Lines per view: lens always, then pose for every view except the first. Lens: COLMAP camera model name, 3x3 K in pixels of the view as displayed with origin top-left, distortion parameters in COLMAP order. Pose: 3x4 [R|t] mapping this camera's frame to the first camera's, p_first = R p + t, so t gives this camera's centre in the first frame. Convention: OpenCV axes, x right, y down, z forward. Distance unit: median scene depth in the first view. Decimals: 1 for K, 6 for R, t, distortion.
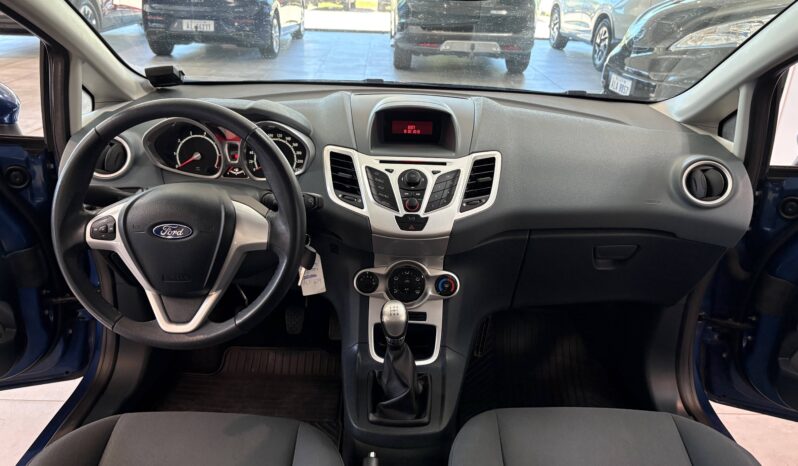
lens RADIAL K [[584.9, 0, 401.4], [0, 584.9, 233.5], [0, 0, 1]] dist [0.042689, -0.000818]
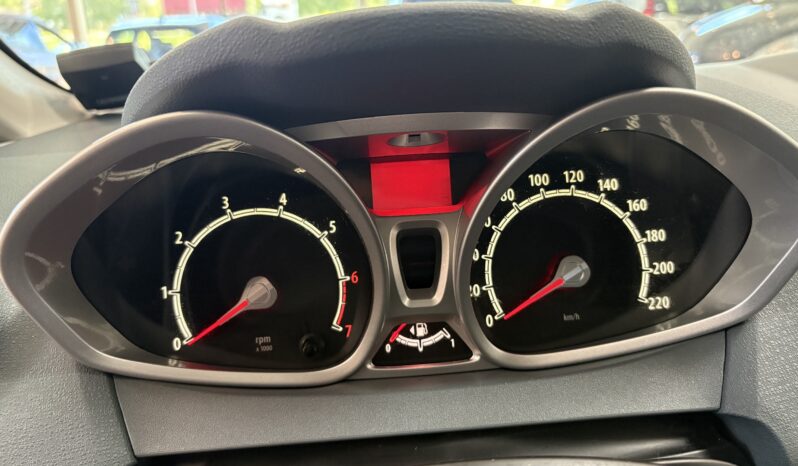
lens RADIAL K [[584.9, 0, 396.7], [0, 584.9, 231.7], [0, 0, 1]] dist [0.042689, -0.000818]
pose [[0.993100, -0.104297, 0.053608, -0.300263], [0.109976, 0.987022, -0.117020, -0.121754], [-0.040707, 0.122109, 0.991682, 0.751530]]
